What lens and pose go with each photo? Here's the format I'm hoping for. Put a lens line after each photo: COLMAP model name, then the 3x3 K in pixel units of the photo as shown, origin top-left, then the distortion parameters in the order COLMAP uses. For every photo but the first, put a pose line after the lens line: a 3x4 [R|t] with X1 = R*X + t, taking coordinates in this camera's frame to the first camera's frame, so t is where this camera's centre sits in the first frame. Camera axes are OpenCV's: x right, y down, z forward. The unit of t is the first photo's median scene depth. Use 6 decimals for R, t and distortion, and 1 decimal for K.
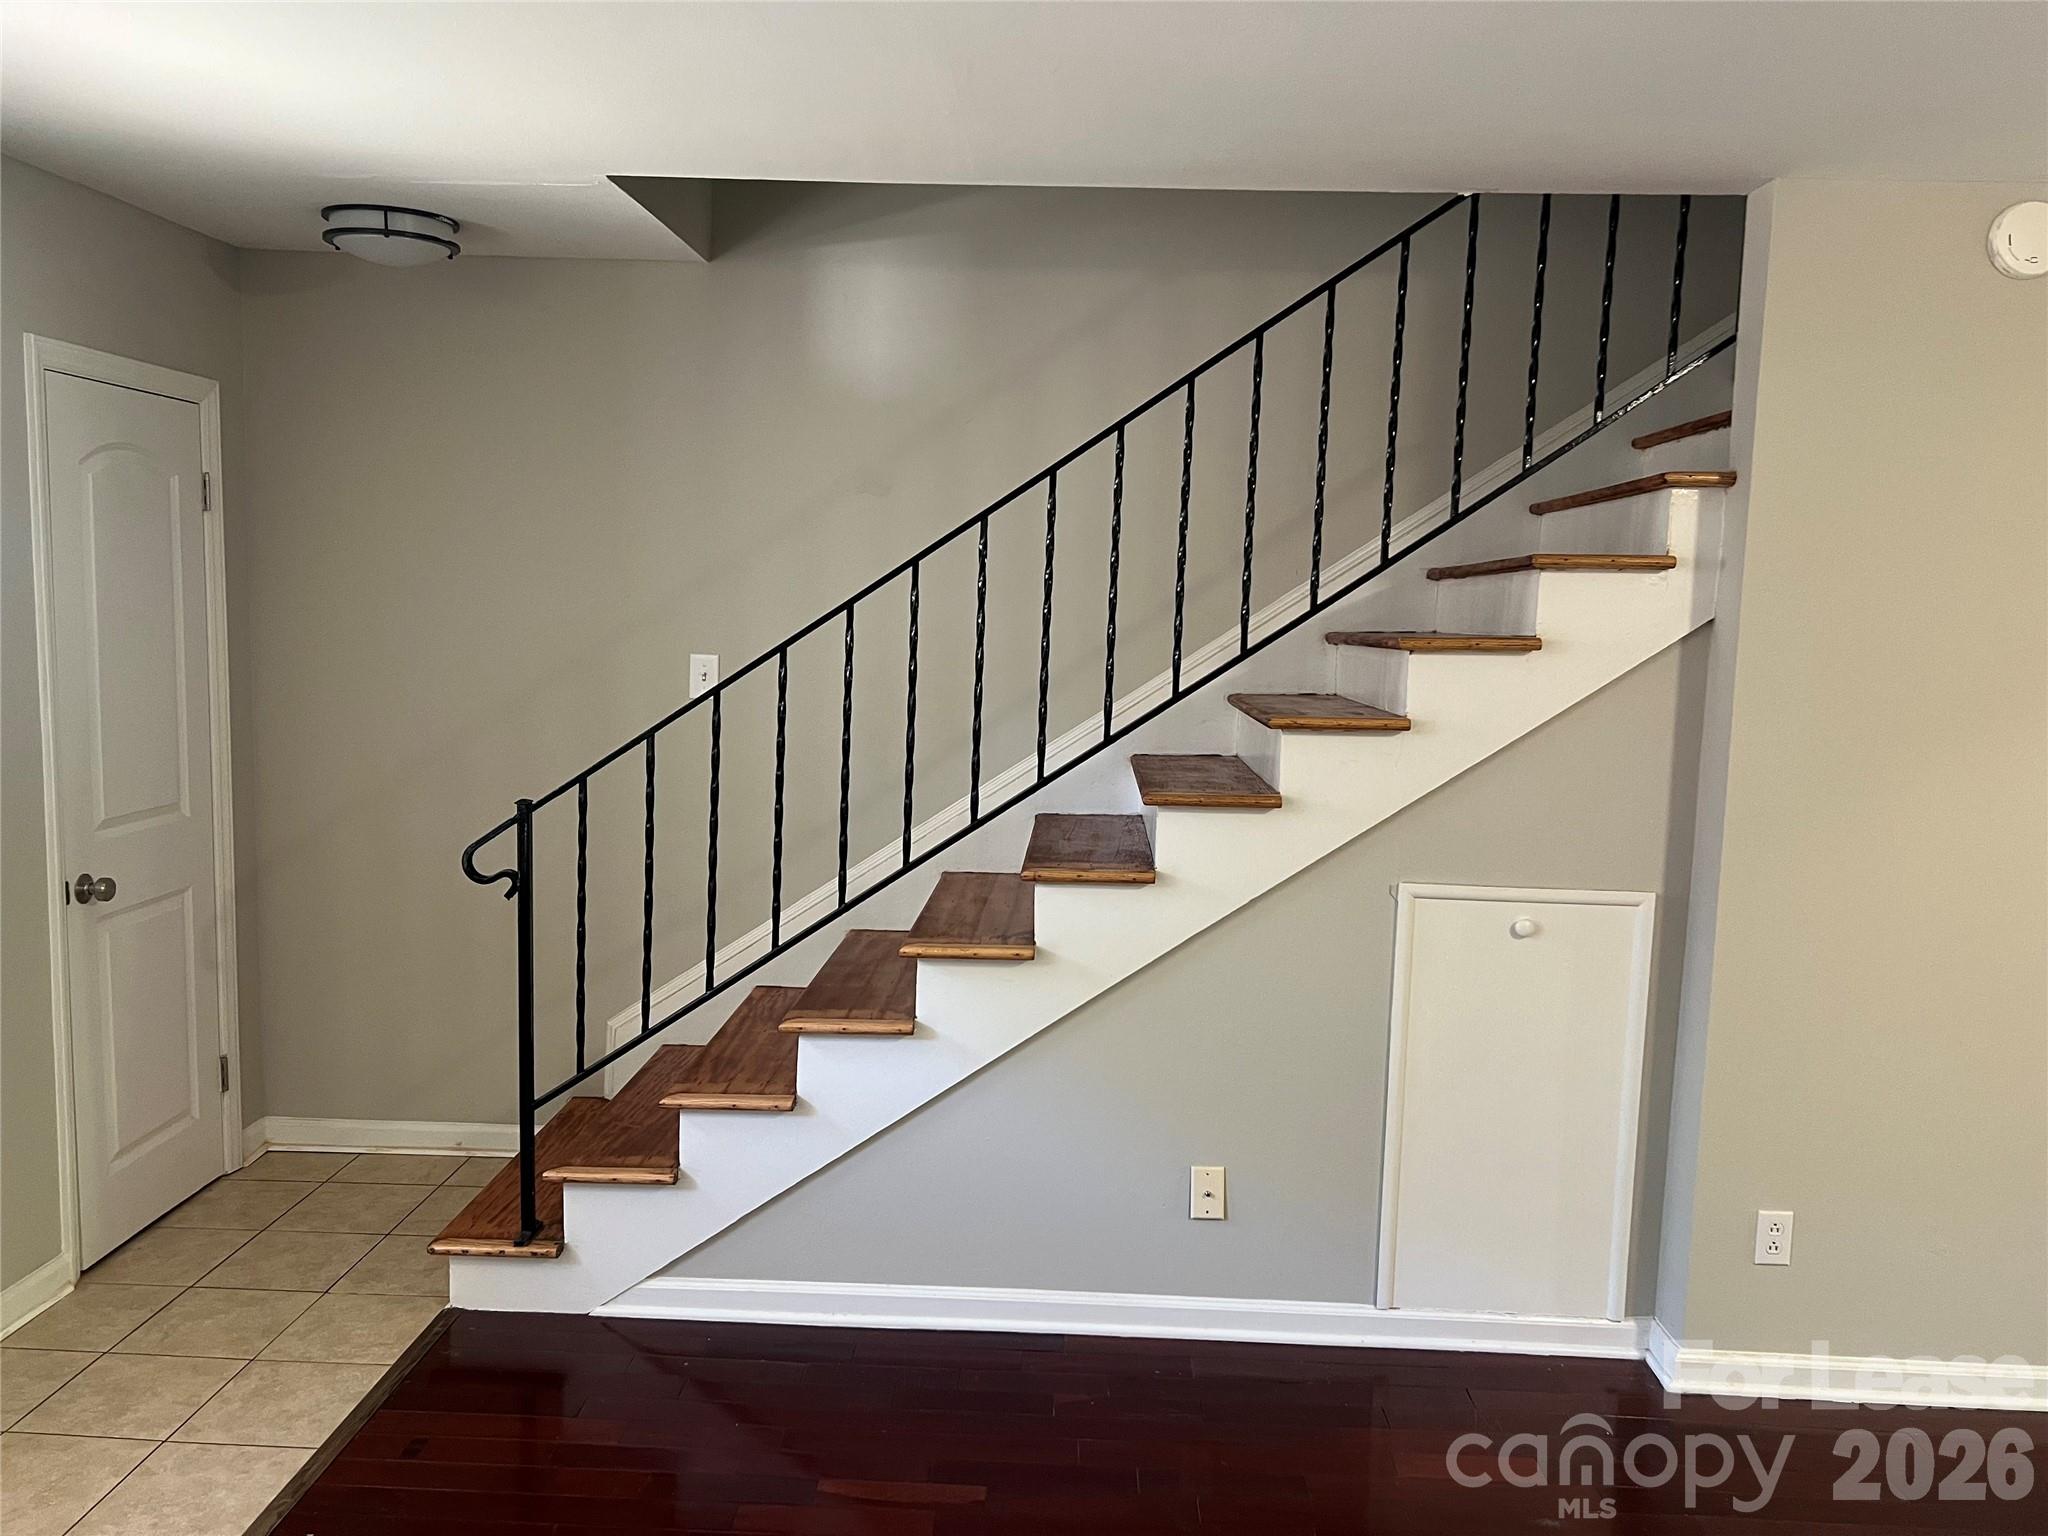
lens RADIAL K [[1512.9, 0, 1024.0], [0, 1512.9, 768.0], [0, 0, 1]] dist [0.073900, -0.119194]
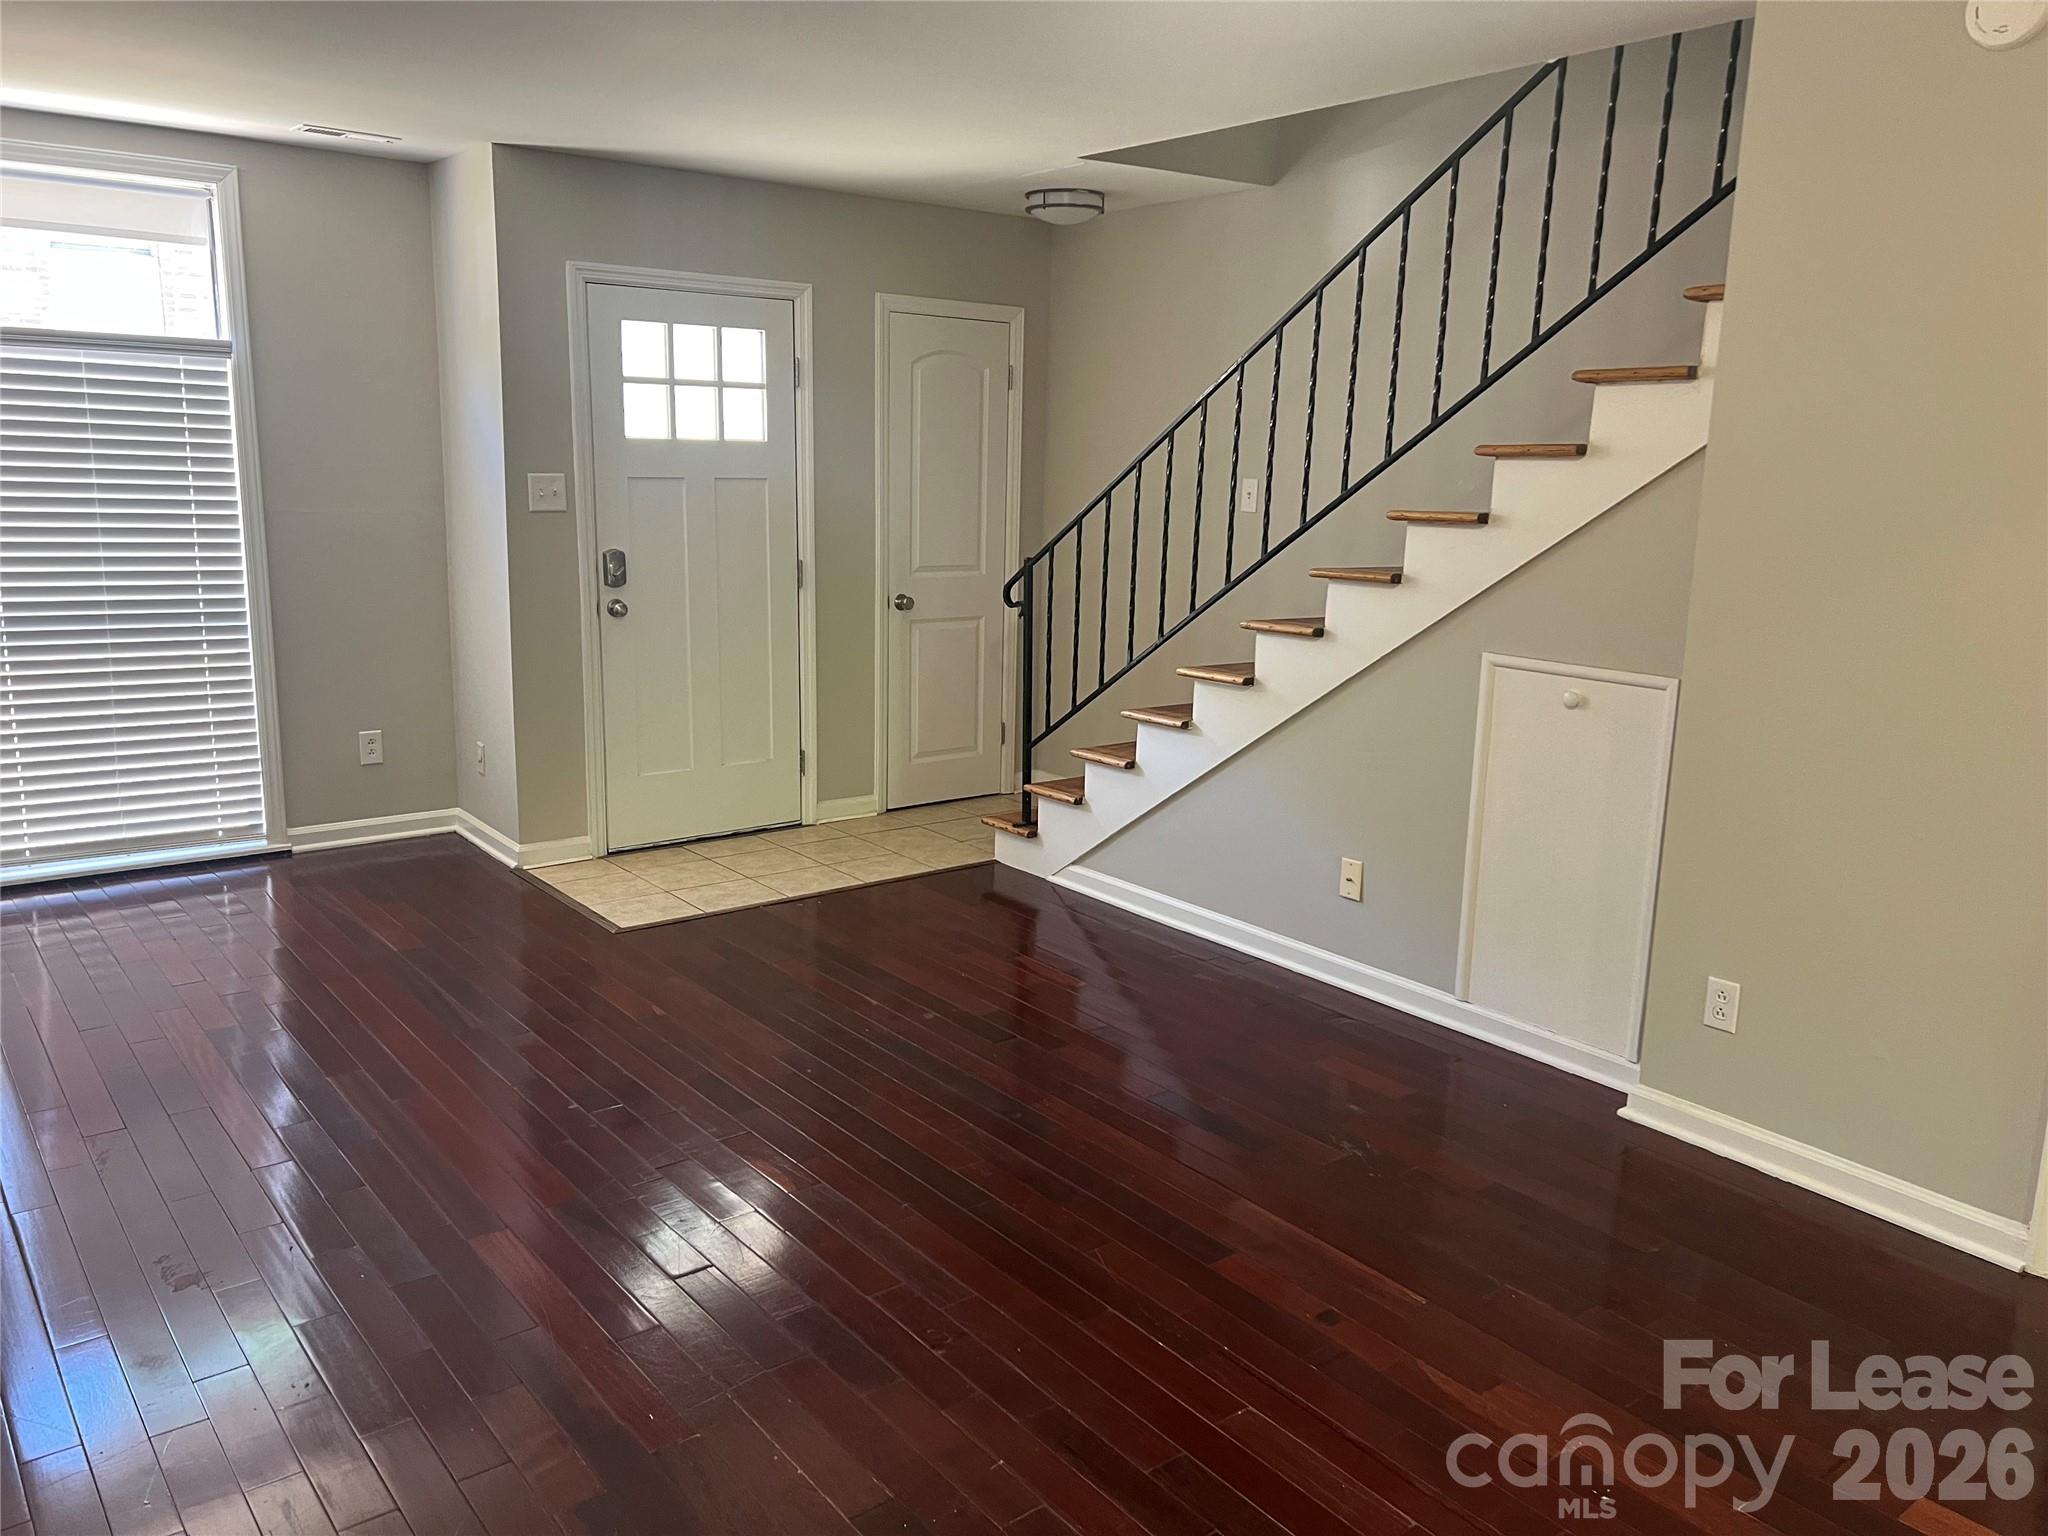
lens RADIAL K [[1512.9, 0, 1024.0], [0, 1512.9, 768.0], [0, 0, 1]] dist [0.073900, -0.119194]
pose [[0.642696, 0.142695, -0.752715, 0.915079], [-0.086894, 0.989738, 0.113435, 0.059451], [0.761177, -0.007498, 0.648500, -0.068046]]
